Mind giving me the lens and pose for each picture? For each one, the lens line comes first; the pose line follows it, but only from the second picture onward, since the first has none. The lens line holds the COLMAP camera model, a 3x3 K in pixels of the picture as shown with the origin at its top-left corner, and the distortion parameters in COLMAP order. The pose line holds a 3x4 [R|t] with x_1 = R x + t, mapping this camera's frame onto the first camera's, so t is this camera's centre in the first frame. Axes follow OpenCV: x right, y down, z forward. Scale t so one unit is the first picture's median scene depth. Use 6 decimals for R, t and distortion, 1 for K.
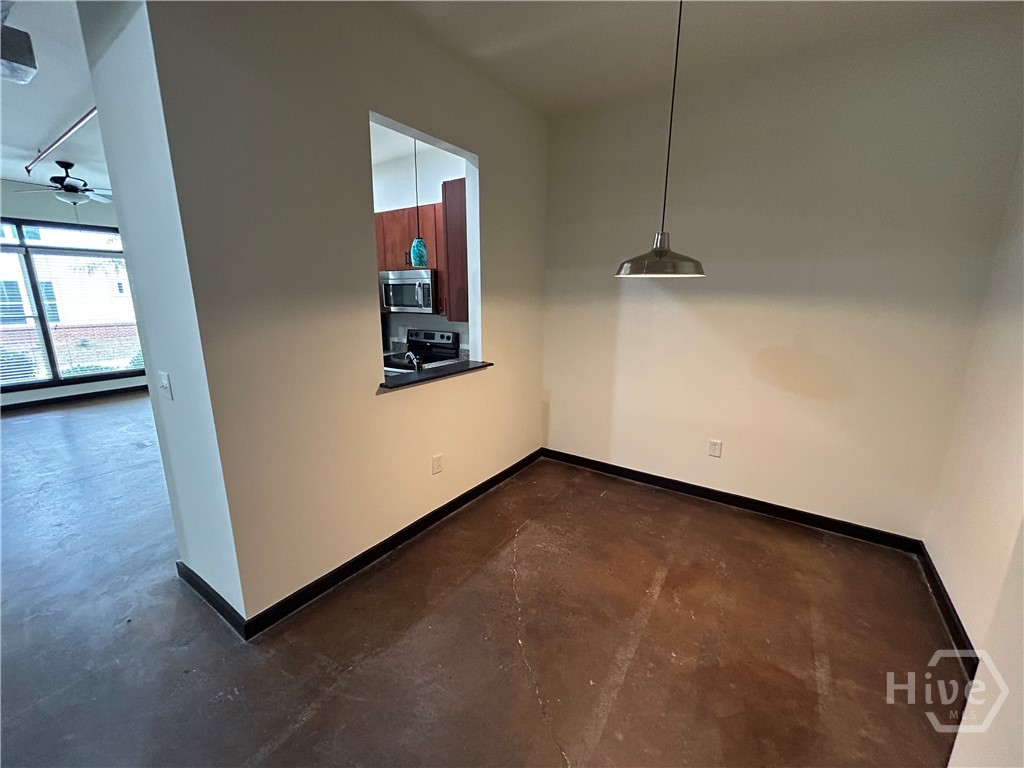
lens RADIAL K [[413.6, 0, 513.9], [0, 413.6, 383.6], [0, 0, 1]] dist [0.000489, 0.000589]
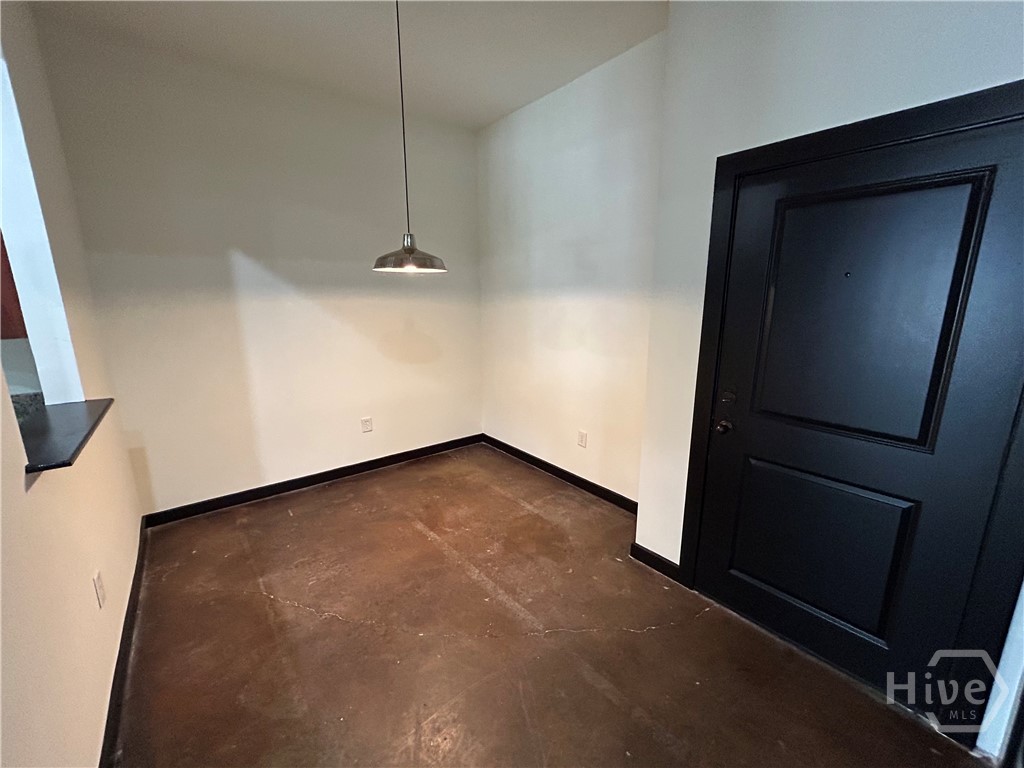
lens RADIAL K [[413.6, 0, 513.9], [0, 413.6, 383.6], [0, 0, 1]] dist [0.000489, 0.000589]
pose [[0.302735, -0.205688, 0.930615, -0.527526], [0.213247, 0.966298, 0.144204, -0.037683], [-0.928912, 0.154795, 0.336395, 0.271760]]
